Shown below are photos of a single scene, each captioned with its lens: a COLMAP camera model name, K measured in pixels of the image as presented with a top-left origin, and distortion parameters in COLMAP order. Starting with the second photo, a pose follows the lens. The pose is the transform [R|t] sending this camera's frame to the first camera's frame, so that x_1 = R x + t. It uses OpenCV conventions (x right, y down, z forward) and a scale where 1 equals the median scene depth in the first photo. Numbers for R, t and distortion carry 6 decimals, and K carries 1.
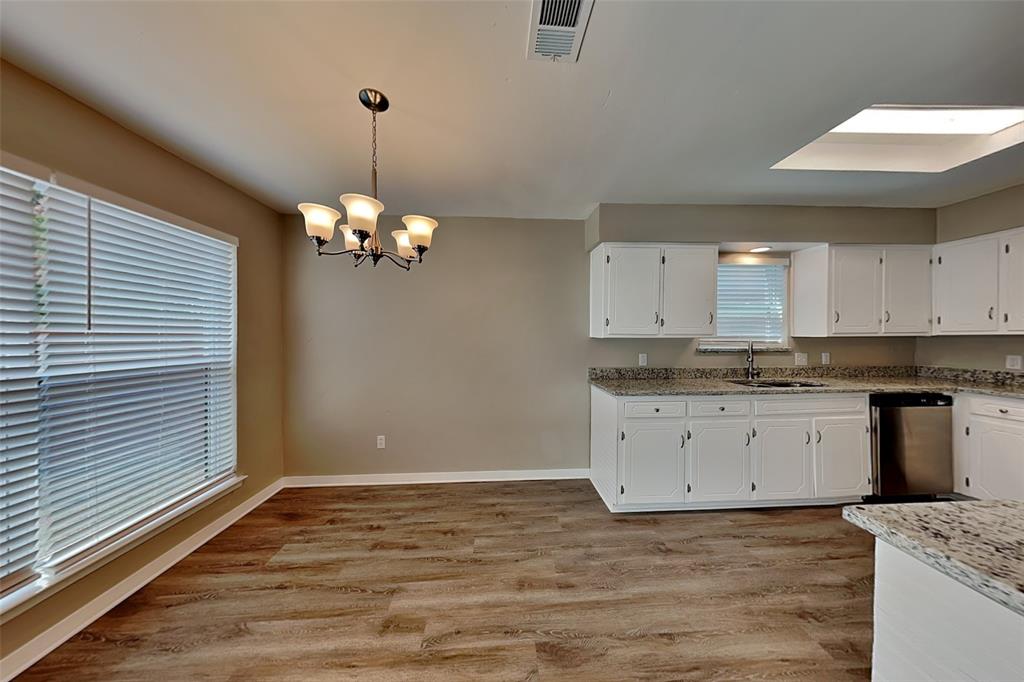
lens RADIAL K [[286.8, 0, 518.1], [0, 286.8, 341.5], [0, 0, 1]] dist [0.001544, 0.000018]
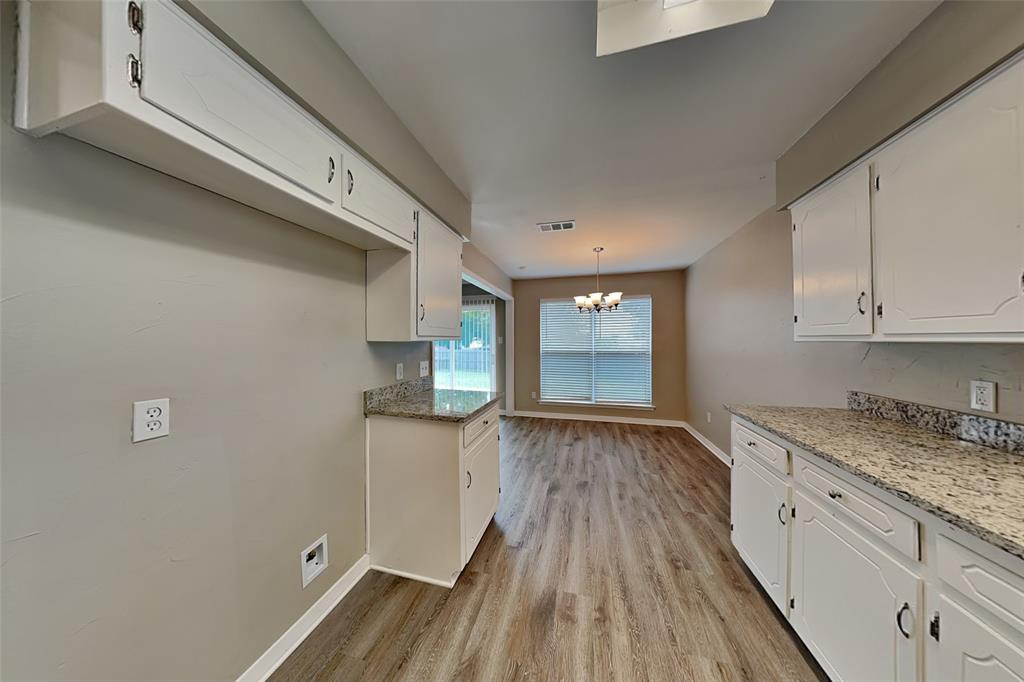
lens RADIAL K [[286.8, 0, 517.3], [0, 286.8, 335.4], [0, 0, 1]] dist [0.001544, 0.000018]
pose [[-0.293565, -0.014906, -0.955823, 1.412090], [-0.006566, 0.999886, -0.013576, -0.016660], [0.955917, 0.002290, -0.293630, 0.684831]]
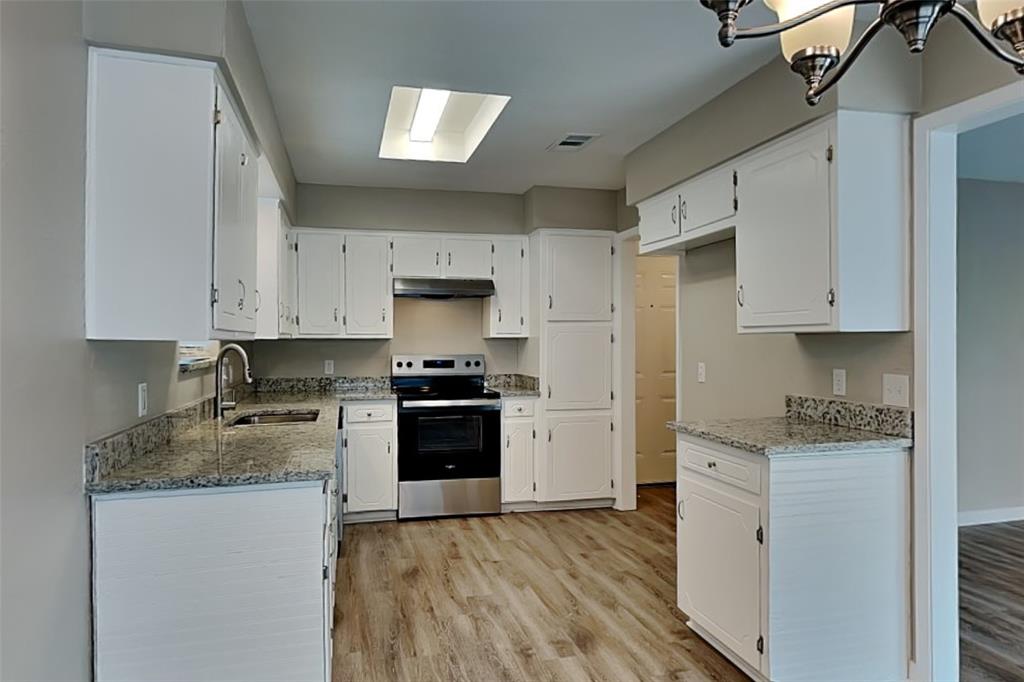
lens RADIAL K [[656.3, 0, 515.2], [0, 656.3, 343.2], [0, 0, 1]] dist [0.002169, 0.000273]
pose [[-0.184491, 0.001891, 0.982832, -0.659445], [0.016257, 0.999867, 0.001128, 0.000380], [-0.982700, 0.016186, -0.184497, 0.941613]]
